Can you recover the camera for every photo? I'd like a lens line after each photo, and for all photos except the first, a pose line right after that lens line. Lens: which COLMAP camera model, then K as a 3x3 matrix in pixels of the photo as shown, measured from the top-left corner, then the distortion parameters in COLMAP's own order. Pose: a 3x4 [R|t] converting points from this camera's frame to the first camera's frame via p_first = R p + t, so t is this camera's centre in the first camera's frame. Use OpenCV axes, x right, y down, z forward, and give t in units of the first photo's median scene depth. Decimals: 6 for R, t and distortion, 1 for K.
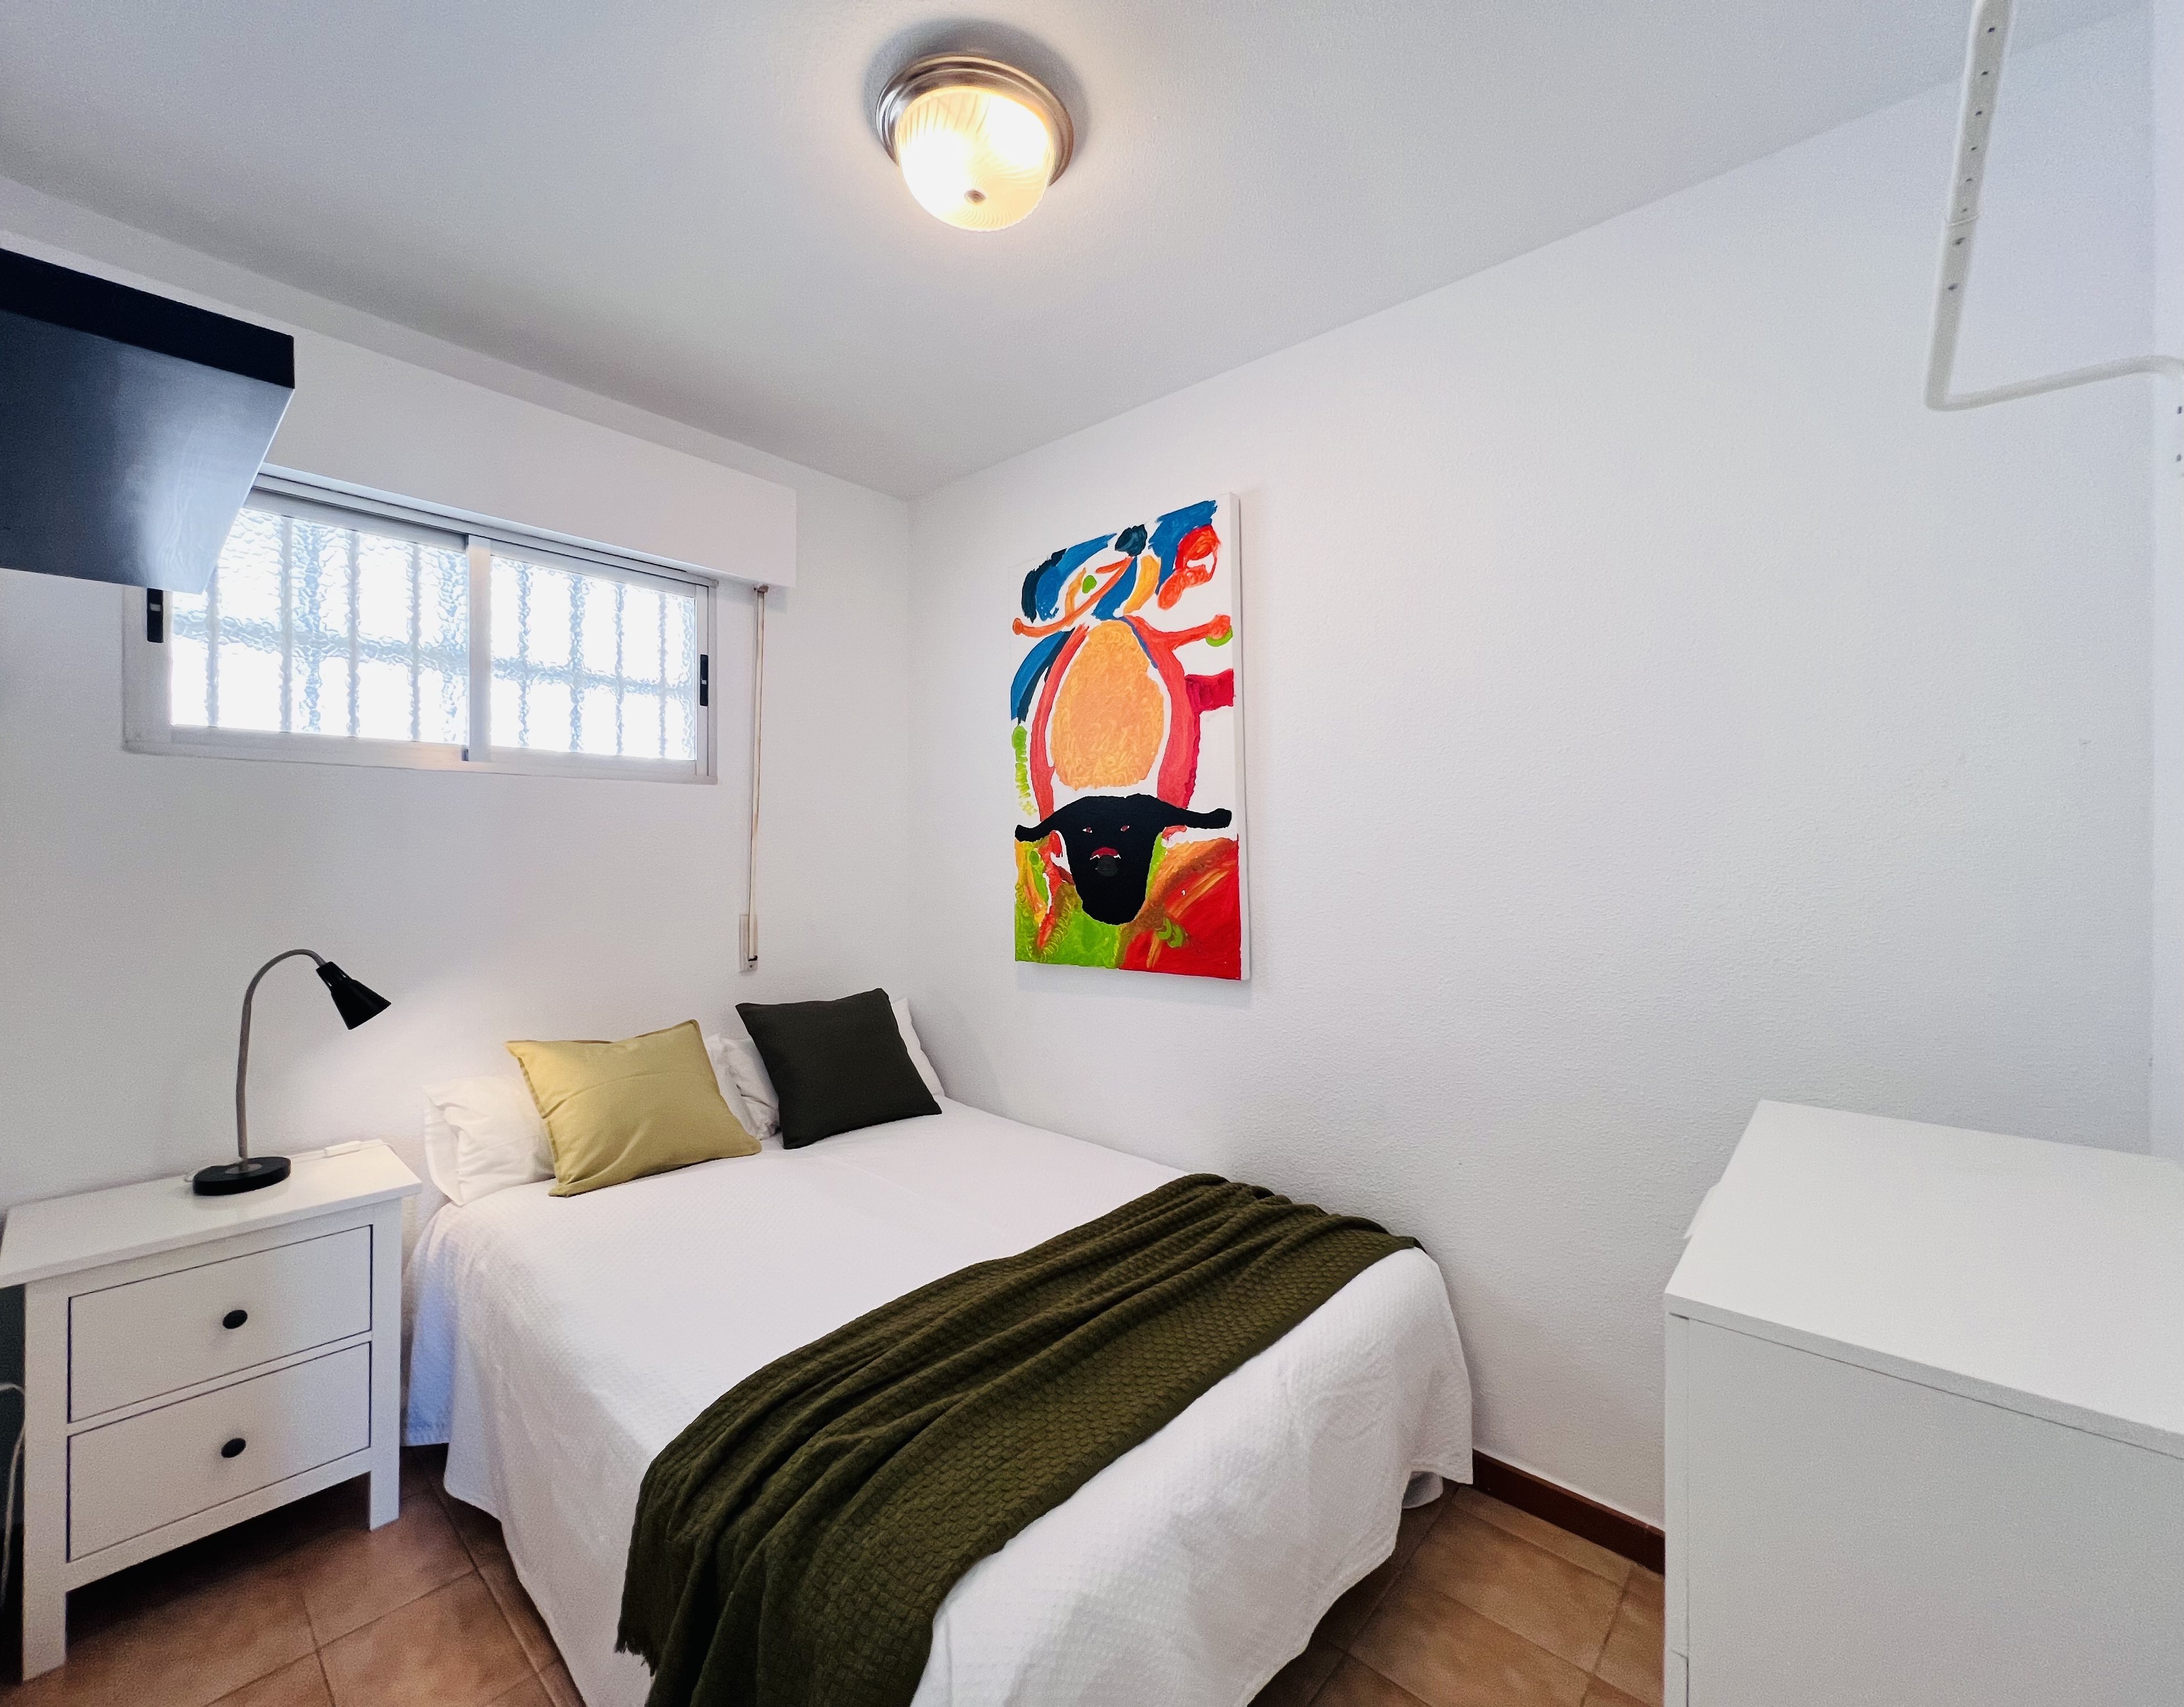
lens RADIAL K [[905.6, 0, 1094.0], [0, 905.6, 853.2], [0, 0, 1]] dist [0.007111, -0.000664]
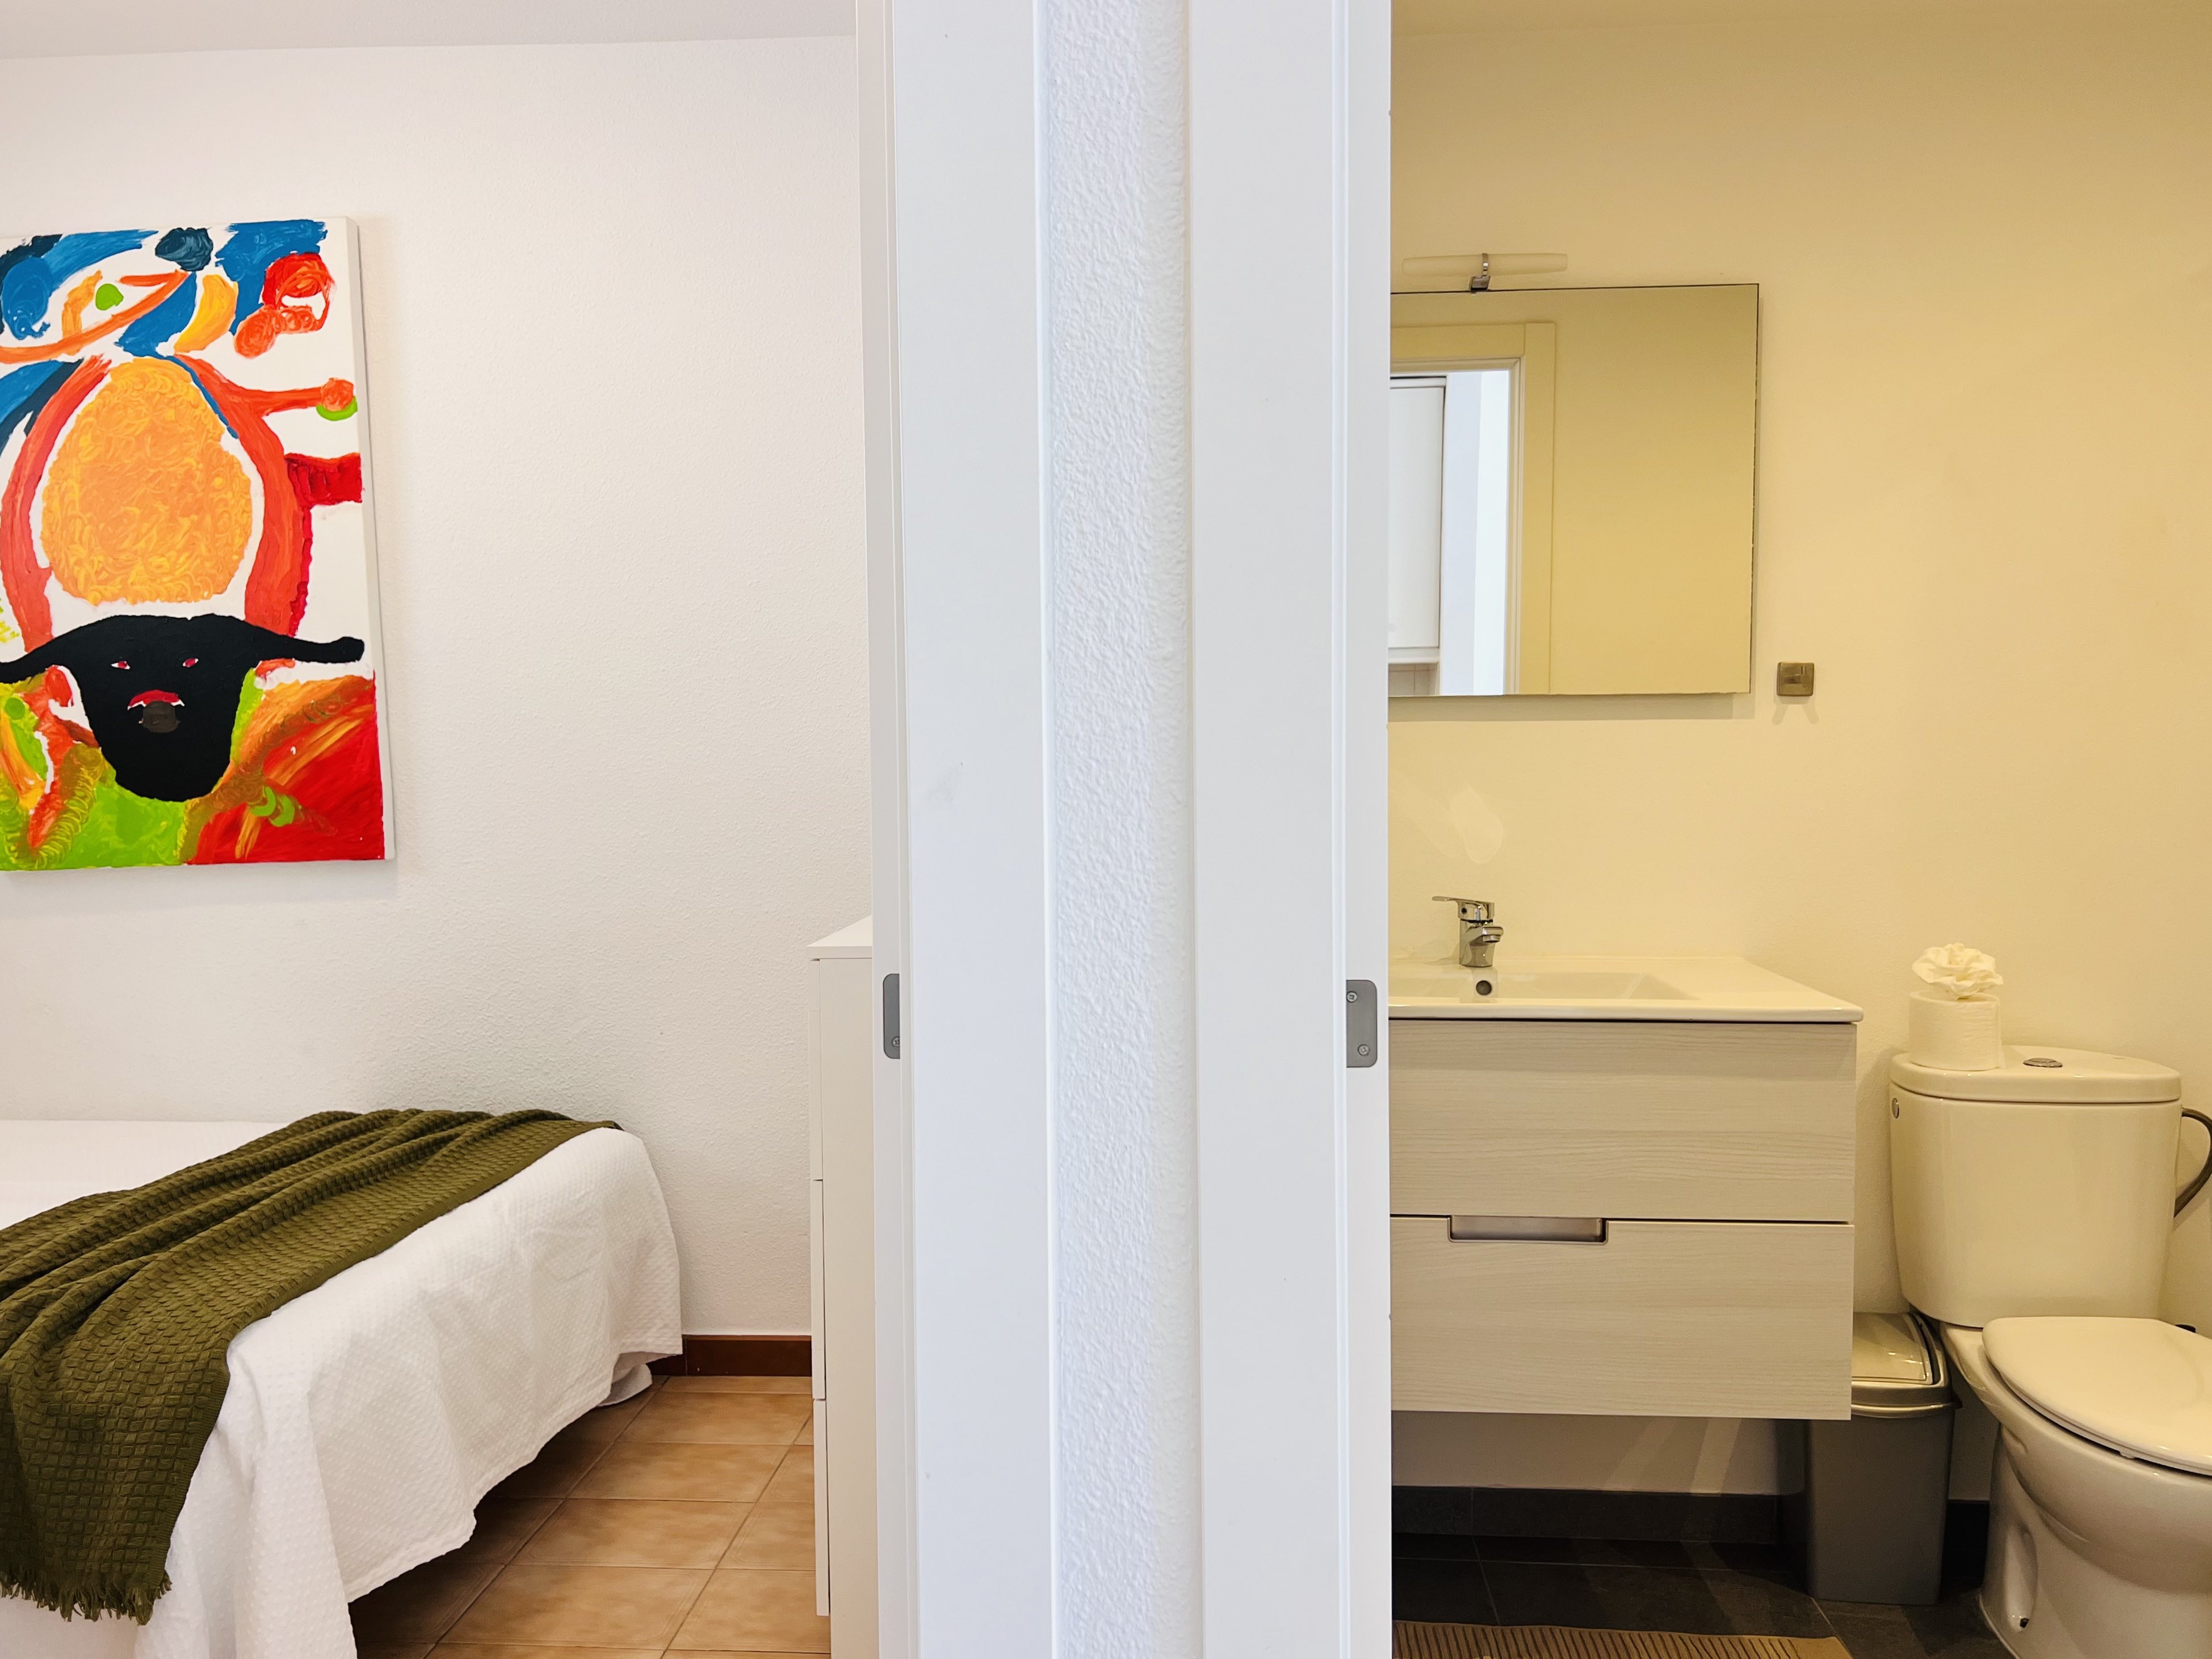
lens RADIAL K [[1637.4, 0, 1097.0], [0, 1637.4, 827.2], [0, 0, 1]] dist [0.007232, -0.011526]
pose [[0.788599, -0.042169, 0.613460, -0.204542], [0.013166, 0.998575, 0.051717, 0.045276], [-0.614767, -0.032707, 0.788031, -0.453525]]
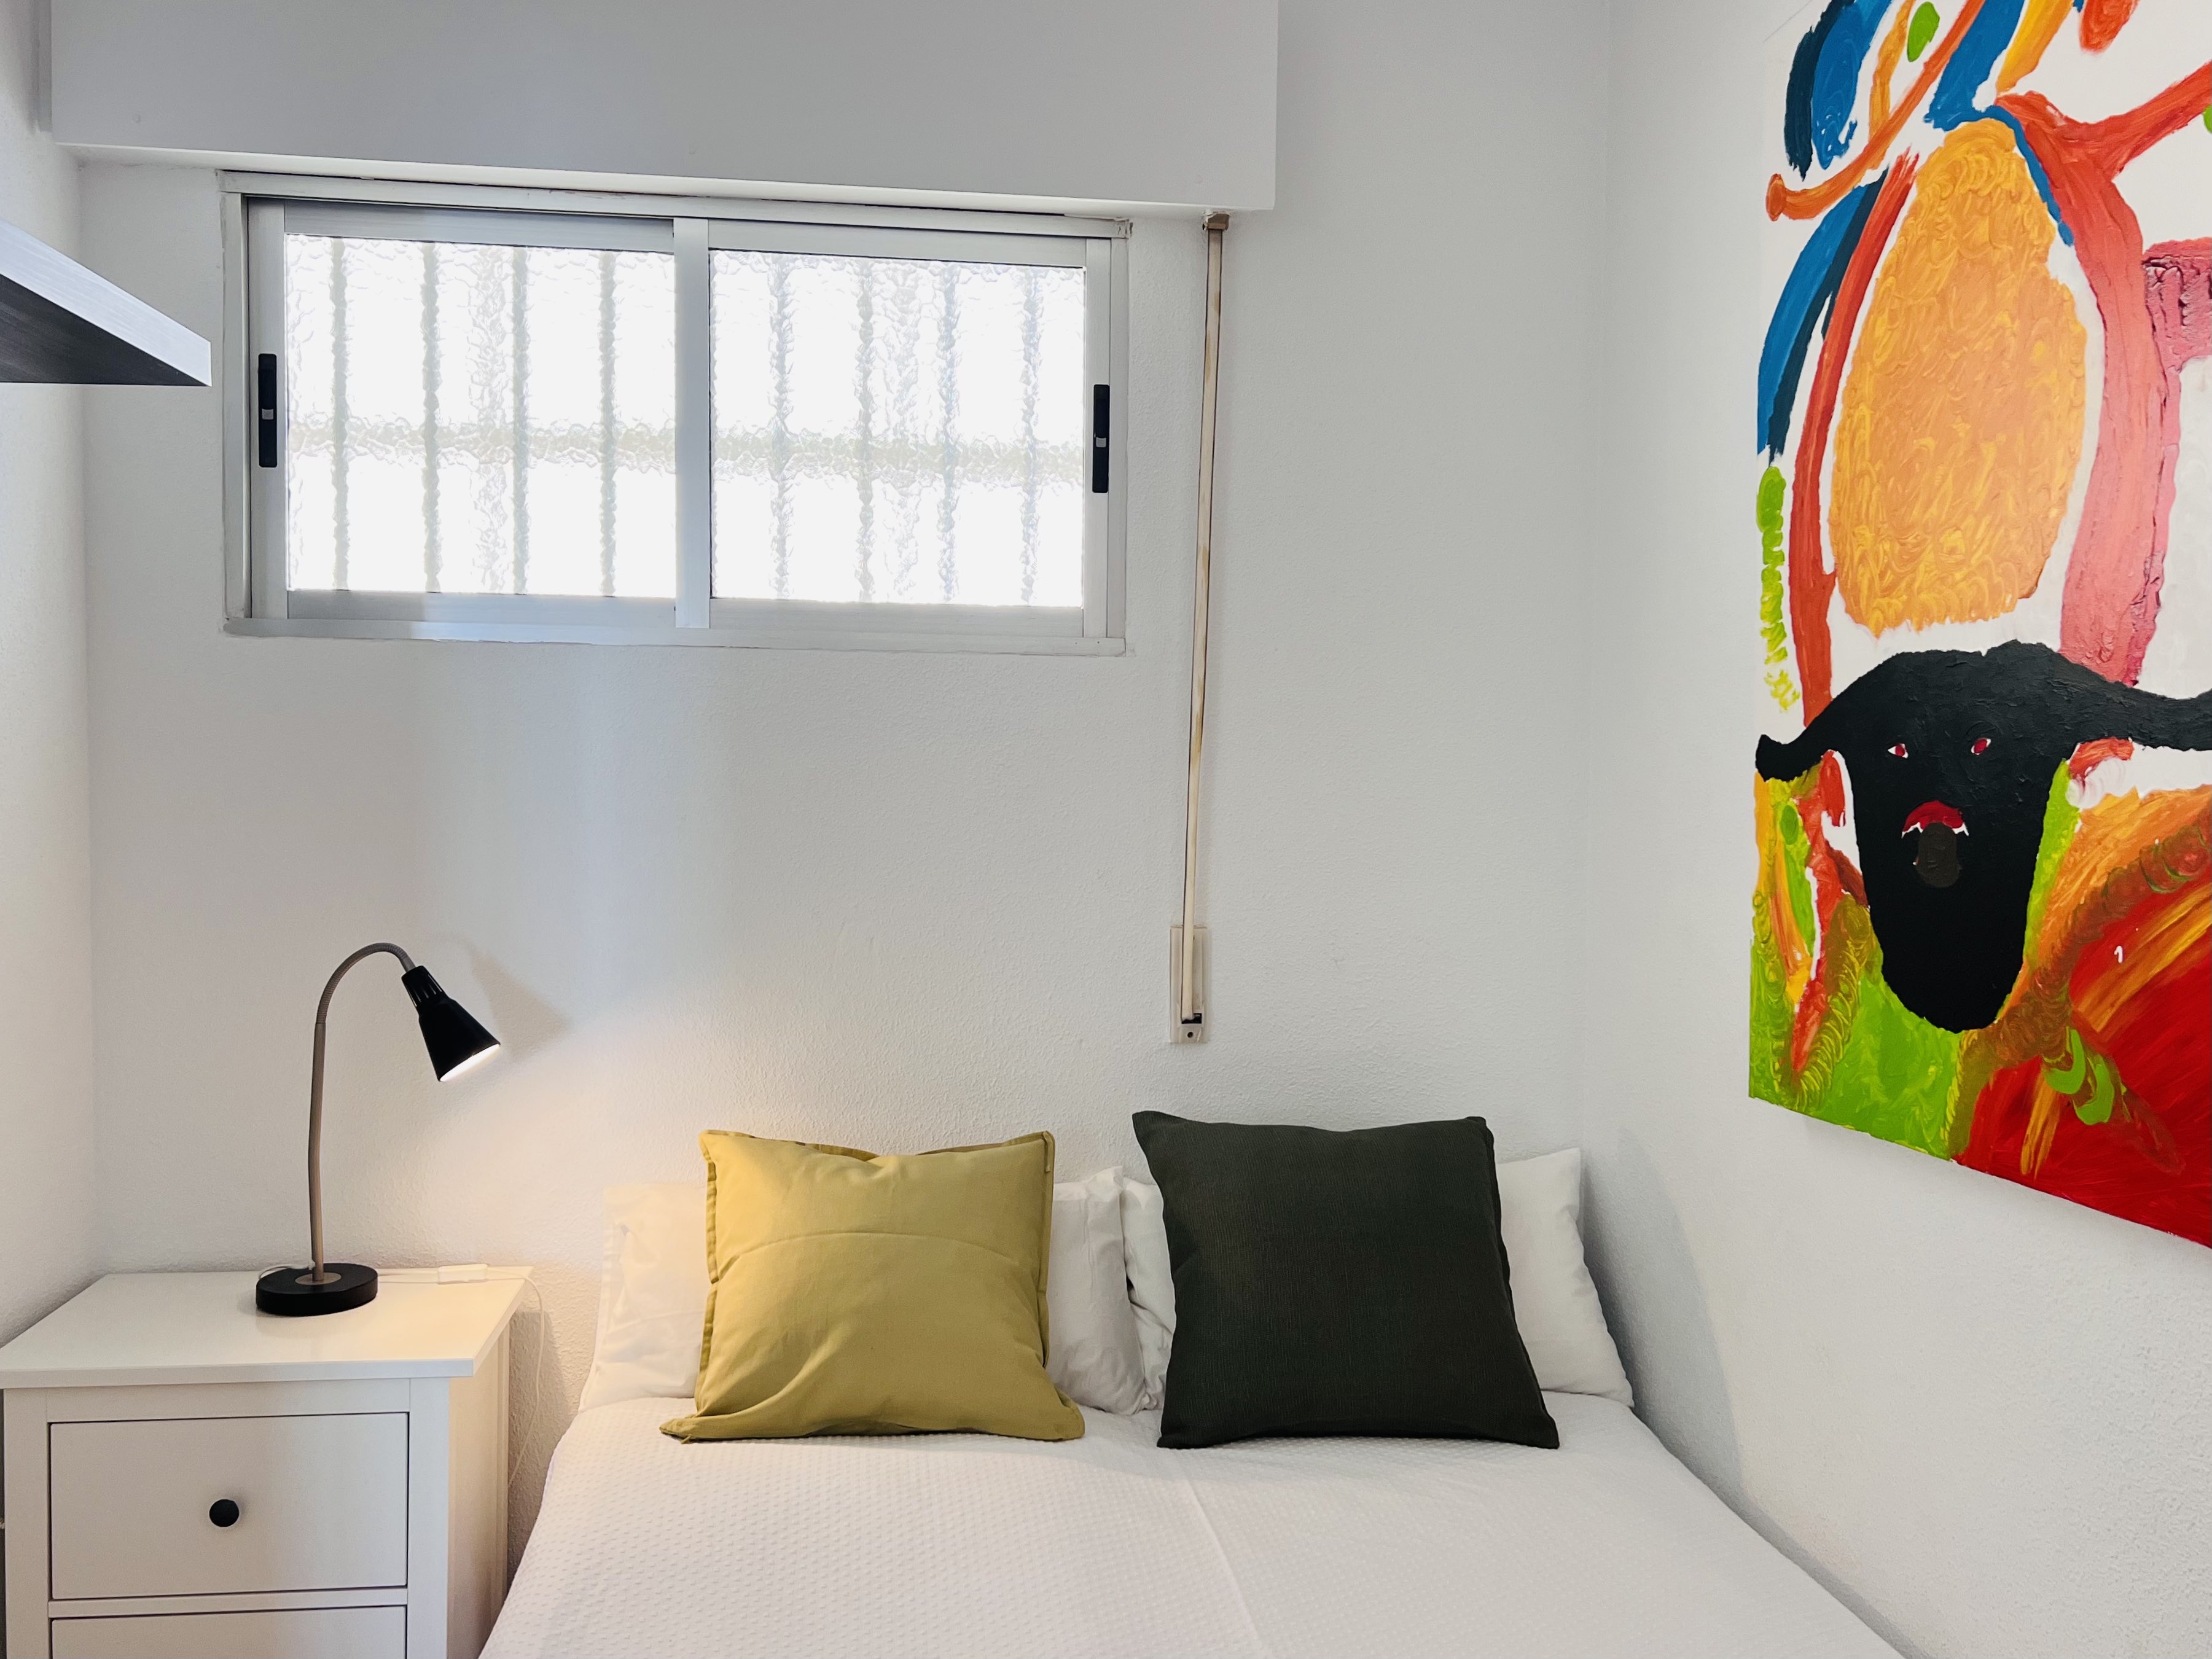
lens RADIAL K [[1856.1, 0, 1100.1], [0, 1856.1, 830.0], [0, 0, 1]] dist [0.051732, -0.052503]
pose [[0.755902, 0.031504, -0.653926, 0.252030], [-0.015443, 0.999422, 0.030298, -0.013076], [0.654502, -0.012803, 0.755952, 0.277836]]
